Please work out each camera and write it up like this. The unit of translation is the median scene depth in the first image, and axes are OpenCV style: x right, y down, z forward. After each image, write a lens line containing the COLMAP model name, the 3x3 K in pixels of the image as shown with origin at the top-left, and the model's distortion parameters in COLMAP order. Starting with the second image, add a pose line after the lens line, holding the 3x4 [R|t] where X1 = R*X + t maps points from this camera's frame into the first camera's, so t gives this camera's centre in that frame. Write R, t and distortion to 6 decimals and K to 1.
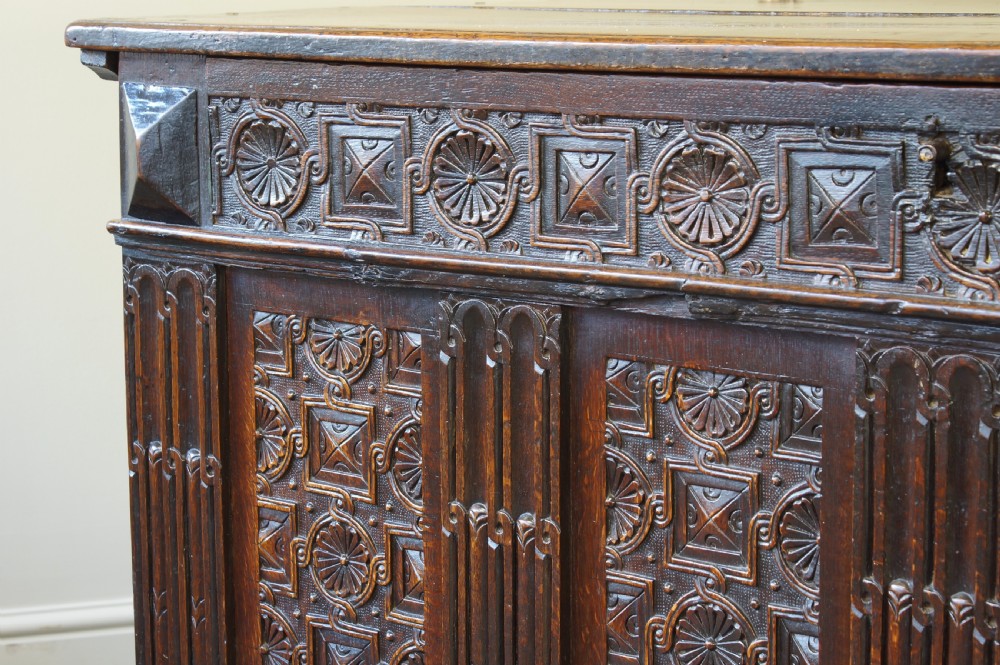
lens RADIAL K [[2260.2, 0, 500.9], [0, 2260.2, 339.7], [0, 0, 1]] dist [0.057939, 0.000000]
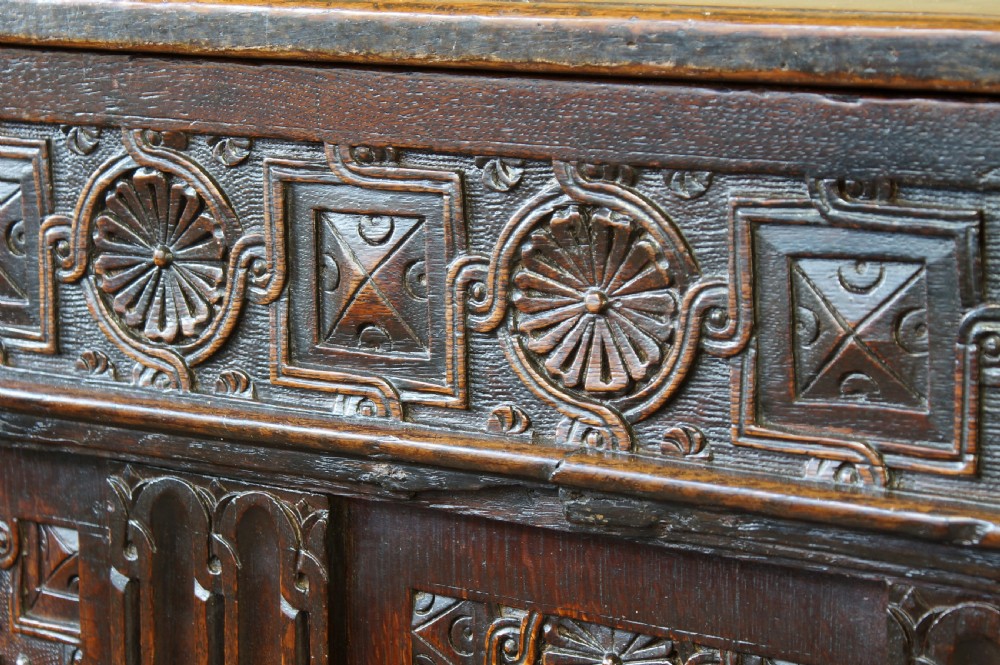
lens RADIAL K [[2798.9, 0, 499.5], [0, 2798.9, 340.3], [0, 0, 1]] dist [0.123232, 0.000000]
pose [[0.997571, -0.009550, 0.069001, 0.020900], [0.009129, 0.999938, 0.006402, -0.053931], [-0.069058, -0.005756, 0.997596, 0.317377]]
